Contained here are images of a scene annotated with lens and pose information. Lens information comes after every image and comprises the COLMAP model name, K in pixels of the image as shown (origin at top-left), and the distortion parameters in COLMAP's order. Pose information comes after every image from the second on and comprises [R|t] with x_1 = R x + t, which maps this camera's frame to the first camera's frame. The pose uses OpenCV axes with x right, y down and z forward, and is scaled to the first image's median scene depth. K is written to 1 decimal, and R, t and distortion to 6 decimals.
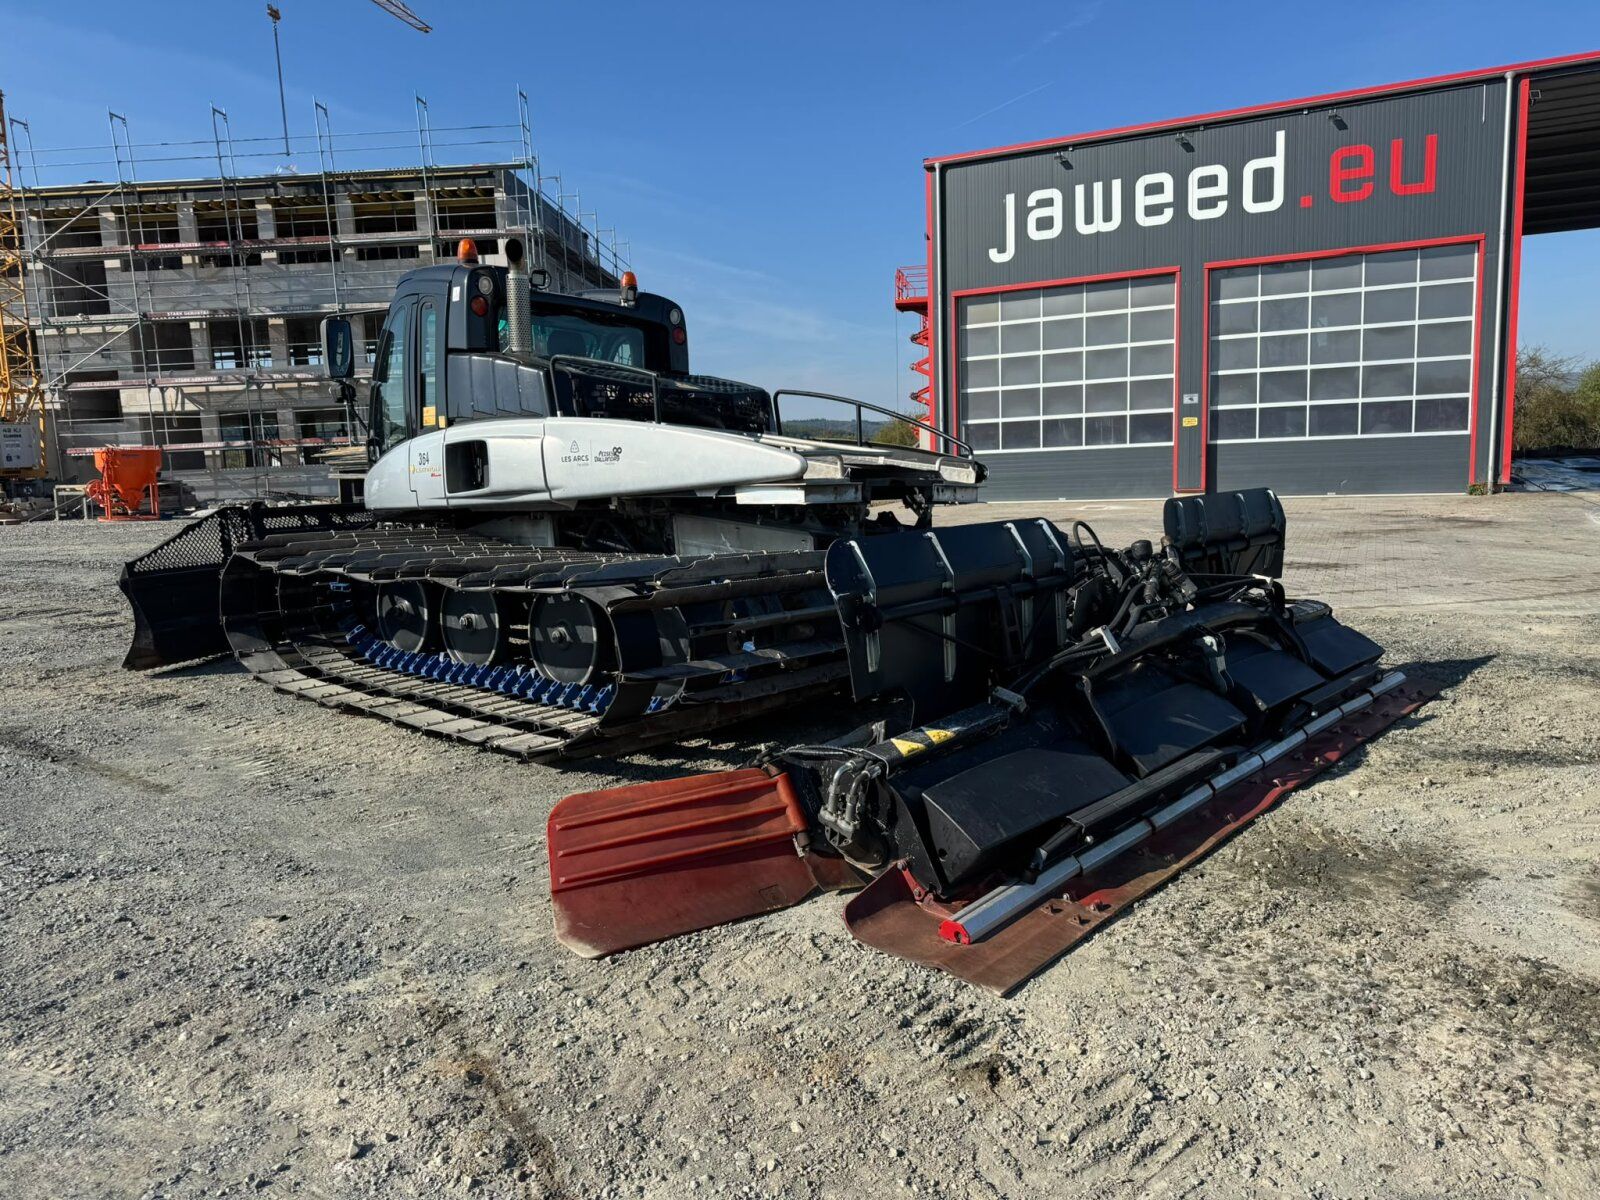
lens RADIAL K [[1111.1, 0, 801.4], [0, 1111.1, 620.0], [0, 0, 1]] dist [0.000628, -0.006325]
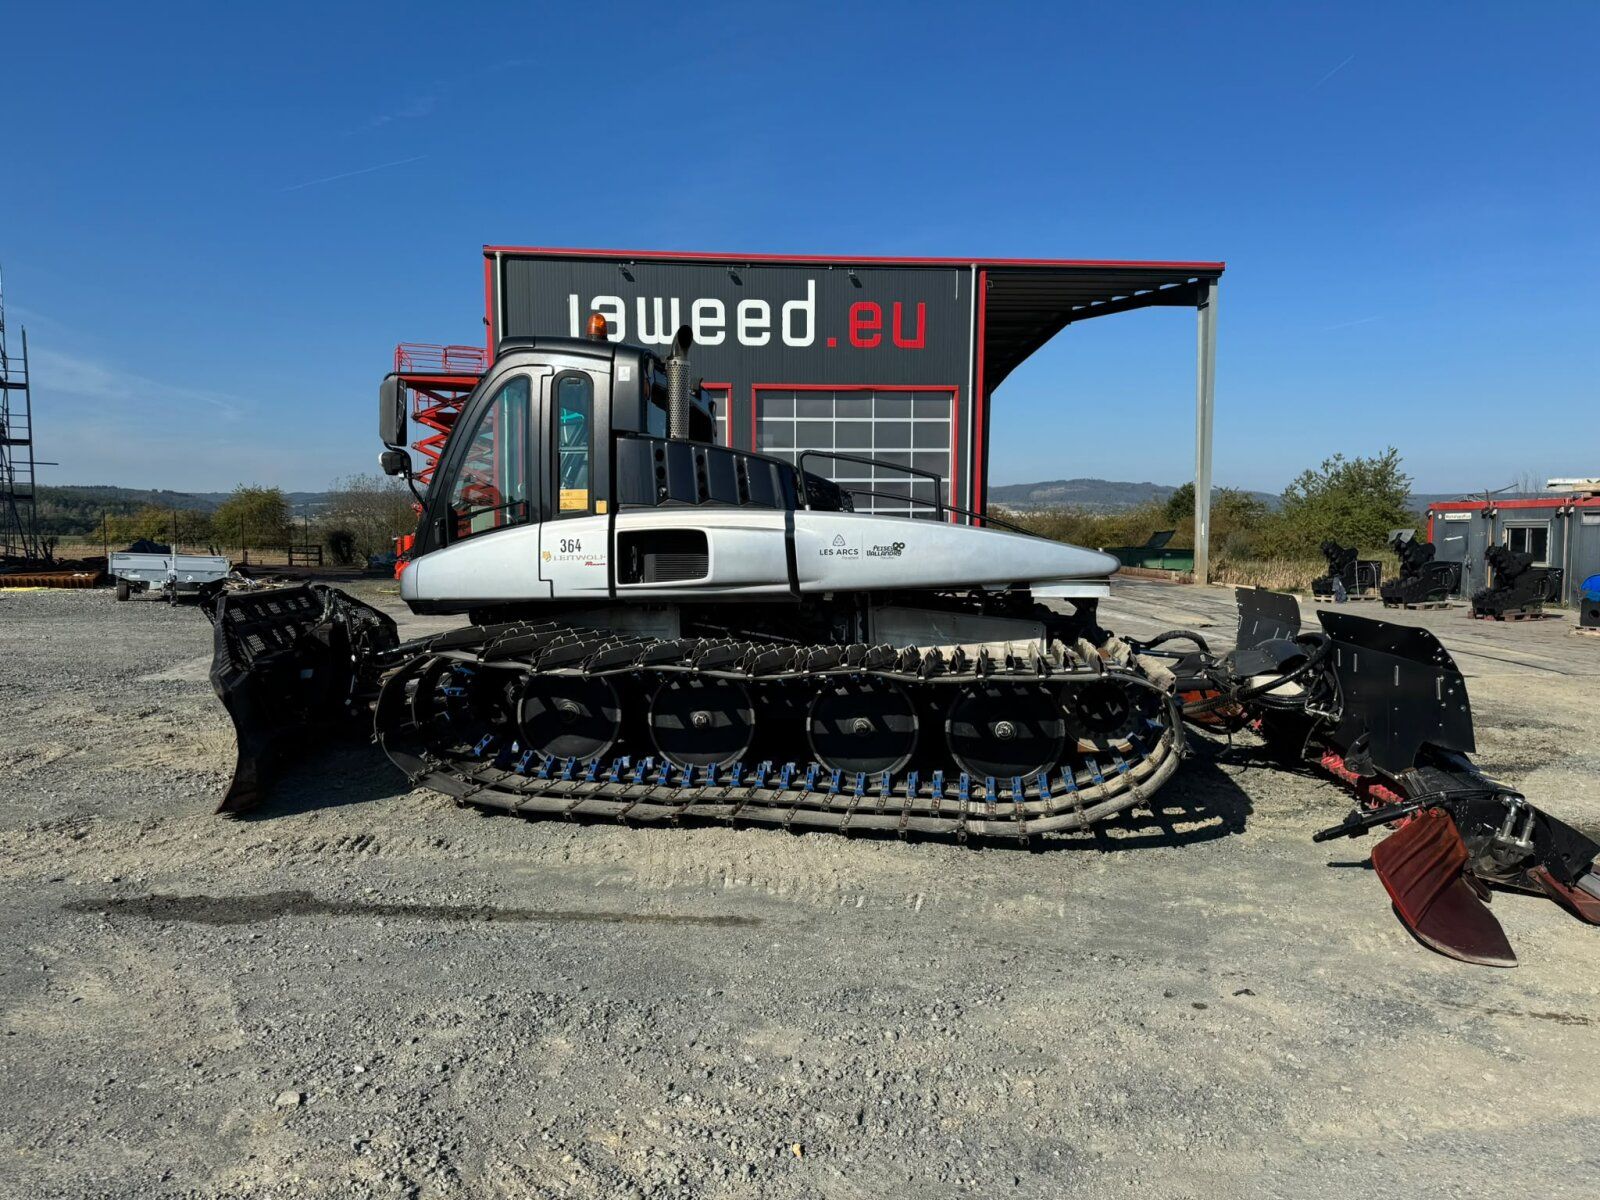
lens RADIAL K [[1114.8, 0, 754.6], [0, 1114.8, 624.9], [0, 0, 1]] dist [0.104306, -0.002361]
pose [[0.837806, -0.009700, 0.545882, -0.275918], [0.050021, 0.997001, -0.059056, -0.006927], [-0.543672, 0.076784, 0.835778, 0.059535]]
